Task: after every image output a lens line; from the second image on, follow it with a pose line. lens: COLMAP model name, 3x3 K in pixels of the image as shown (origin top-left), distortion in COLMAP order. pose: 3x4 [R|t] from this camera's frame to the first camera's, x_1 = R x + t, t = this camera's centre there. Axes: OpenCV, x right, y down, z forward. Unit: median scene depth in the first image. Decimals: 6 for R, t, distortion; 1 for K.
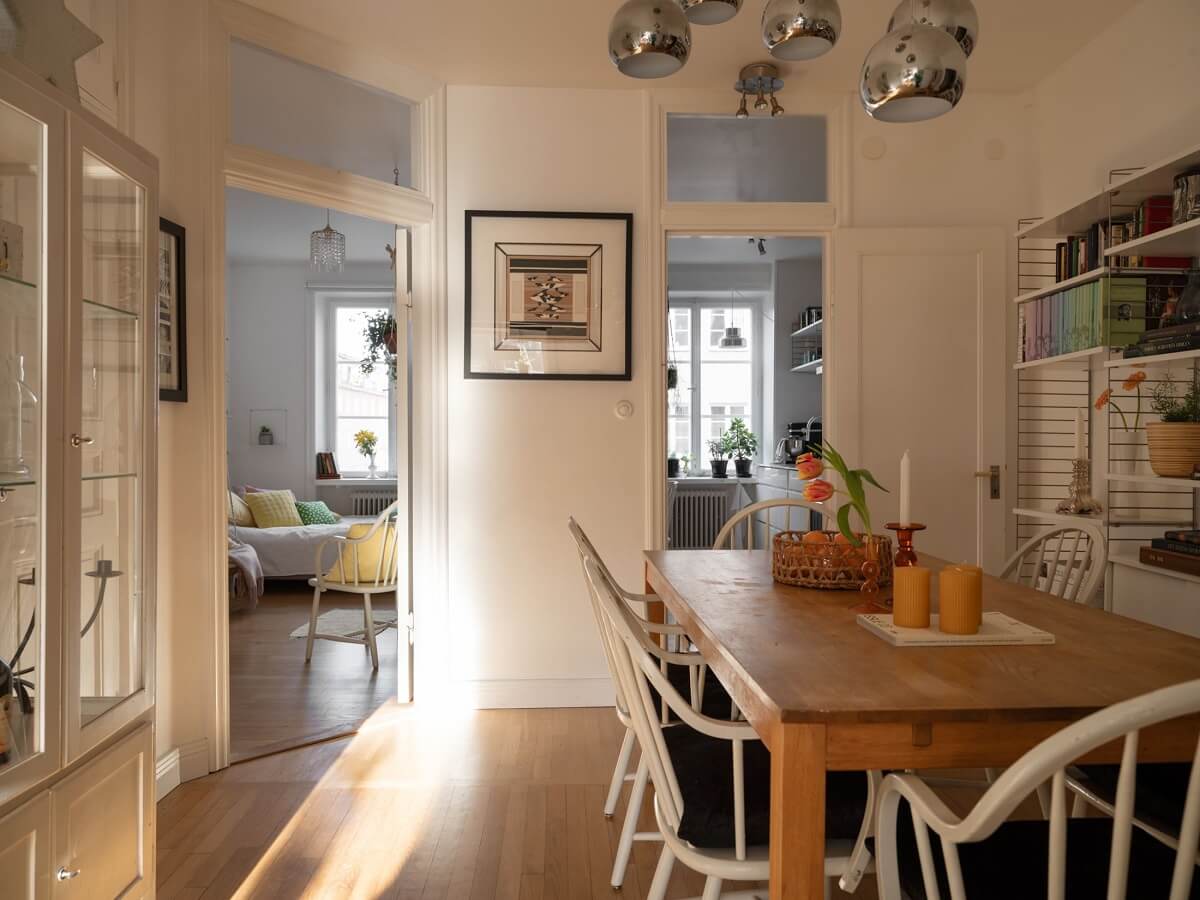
lens RADIAL K [[953.4, 0, 593.2], [0, 953.4, 449.2], [0, 0, 1]] dist [0.005445, -0.011179]
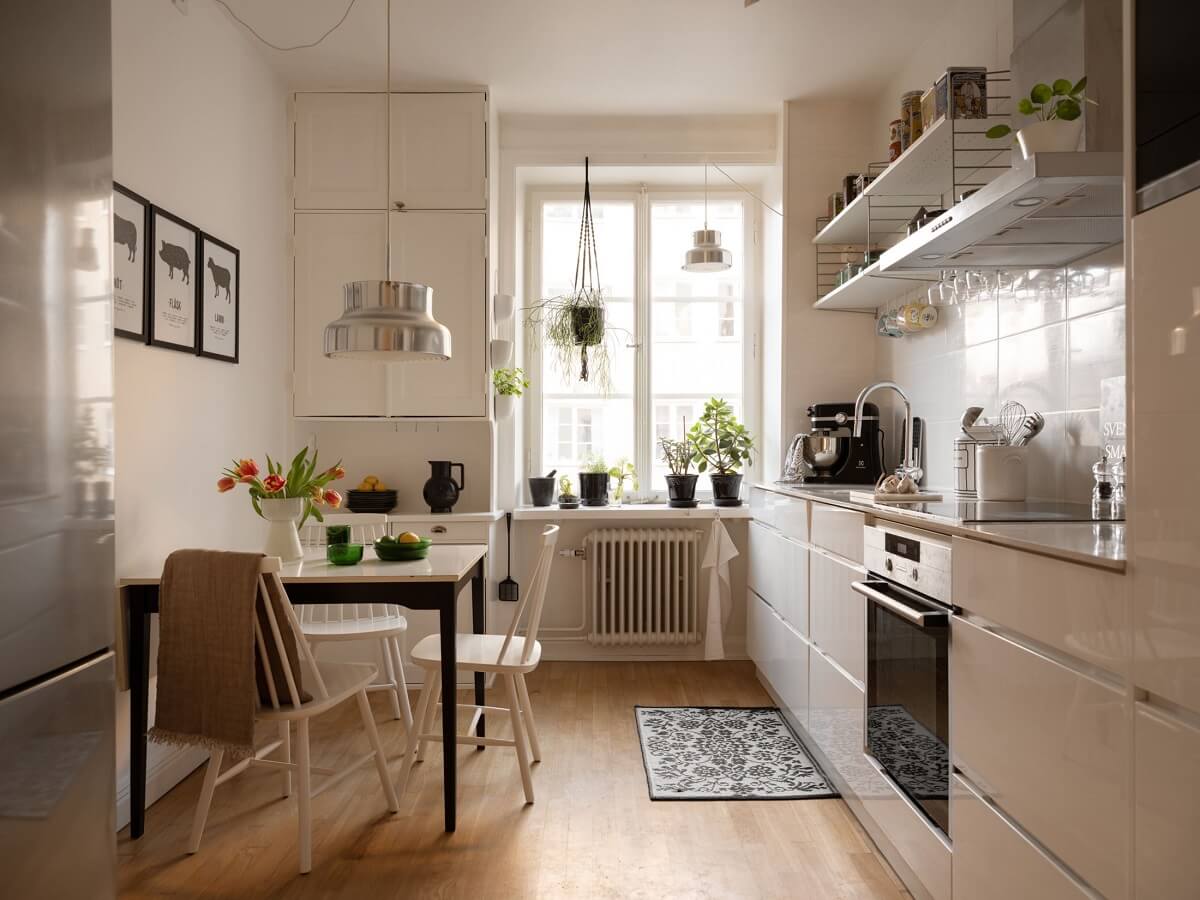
lens RADIAL K [[909.0, 0, 601.3], [0, 909.0, 442.3], [0, 0, 1]] dist [-0.011678, -0.005185]
pose [[0.999822, 0.001246, -0.018830, 0.195409], [-0.001524, 0.999891, -0.014718, 0.001594], [0.018810, 0.014744, 0.999714, 0.978399]]
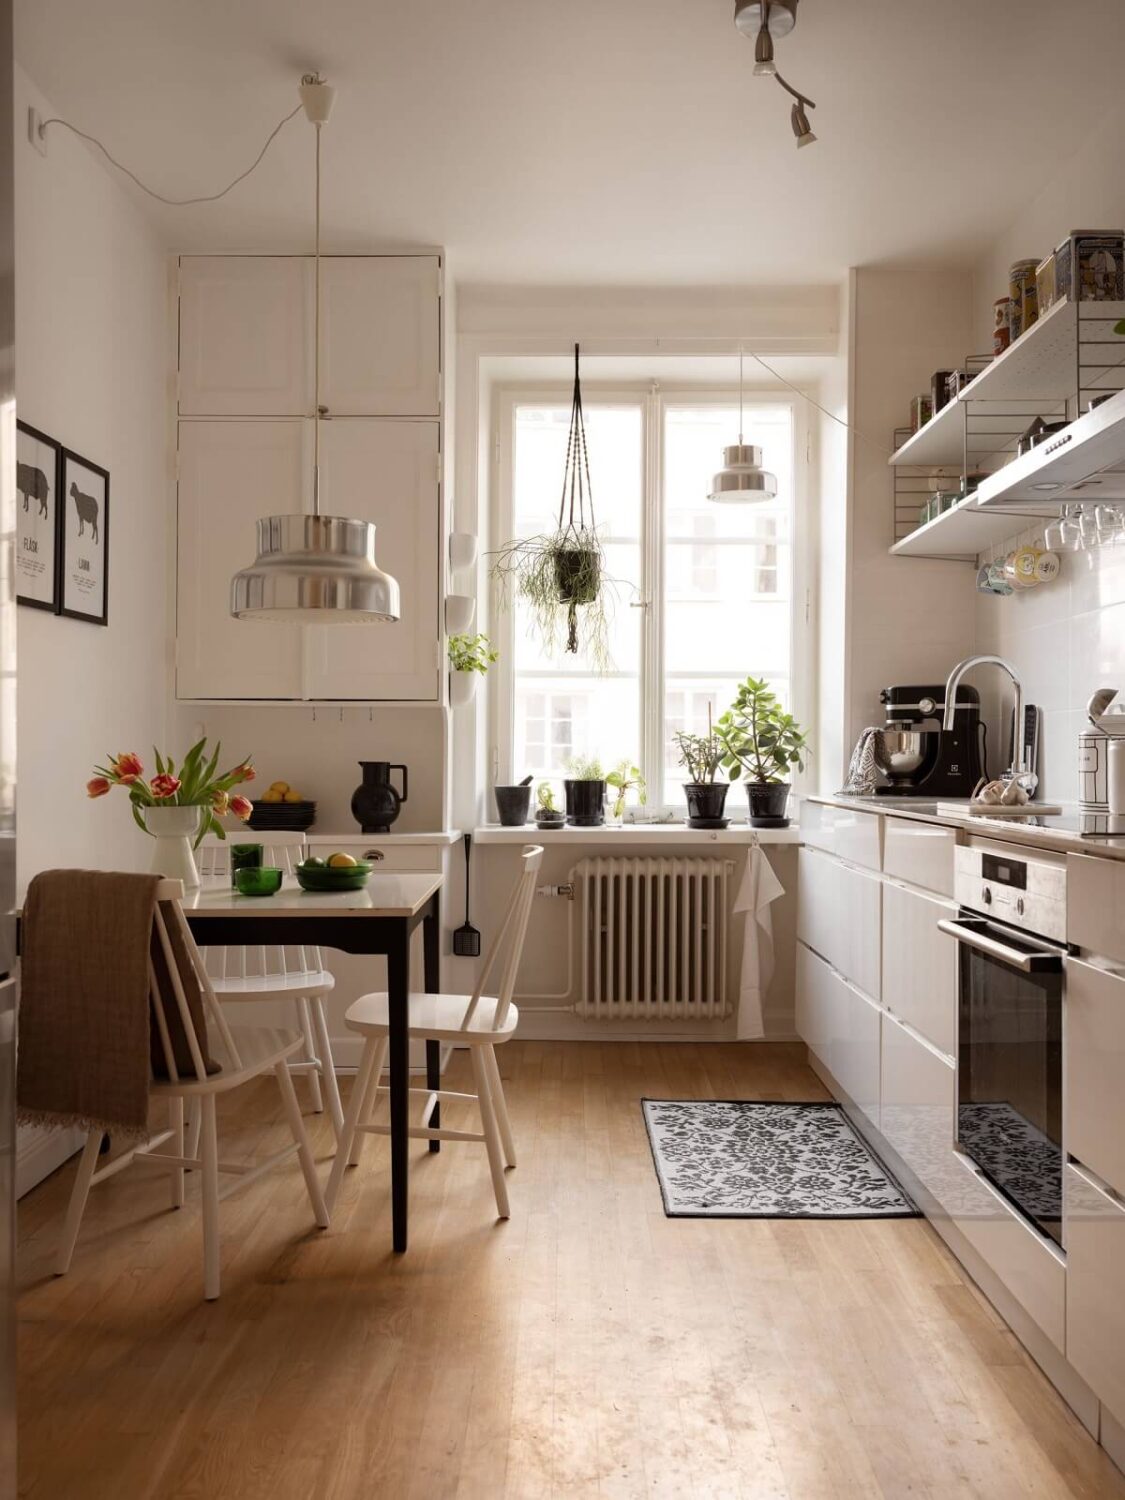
lens RADIAL K [[1315.3, 0, 577.9], [0, 1315.3, 741.5], [0, 0, 1]] dist [-0.003187, -0.016473]
pose [[0.999720, 0.006297, -0.022824, 0.186289], [-0.006701, 0.999821, -0.017666, 0.008575], [0.022709, 0.017814, 0.999583, 0.929061]]
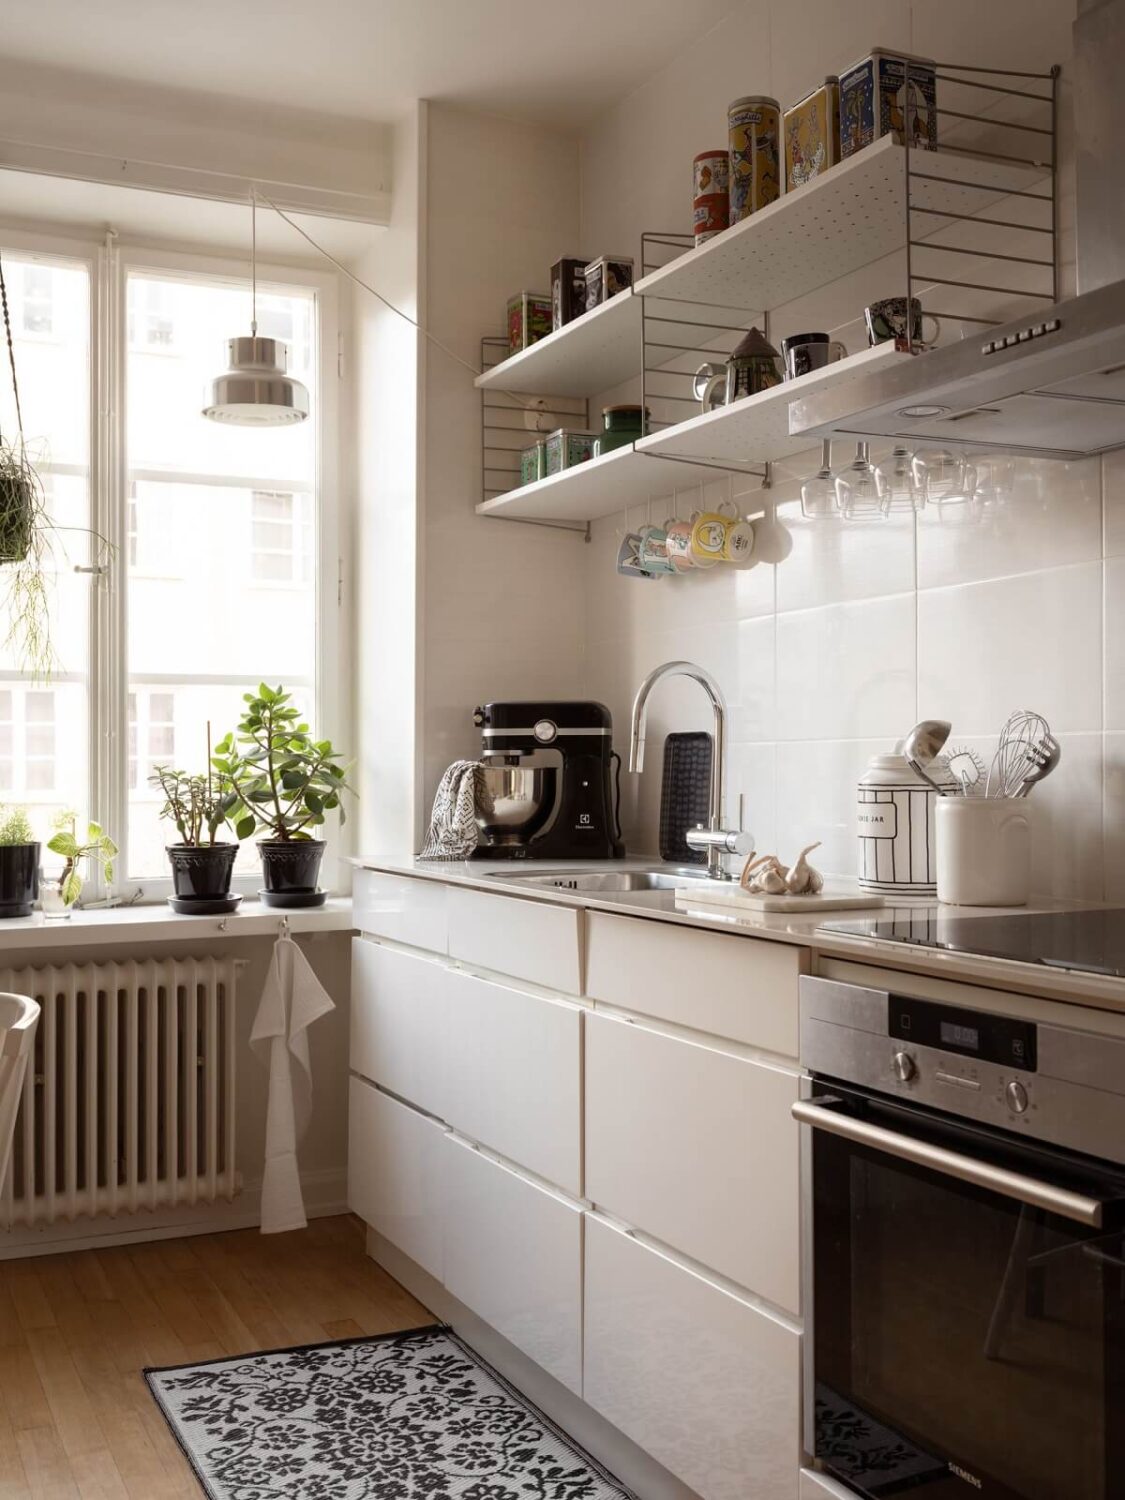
lens RADIAL K [[1544.8, 0, 578.3], [0, 1544.8, 742.3], [0, 0, 1]] dist [0.000772, 0.000000]
pose [[0.908962, 0.005094, 0.416847, 0.100572], [0.004358, 0.999755, -0.021721, -0.013617], [-0.416856, 0.021561, 0.908717, 1.171031]]
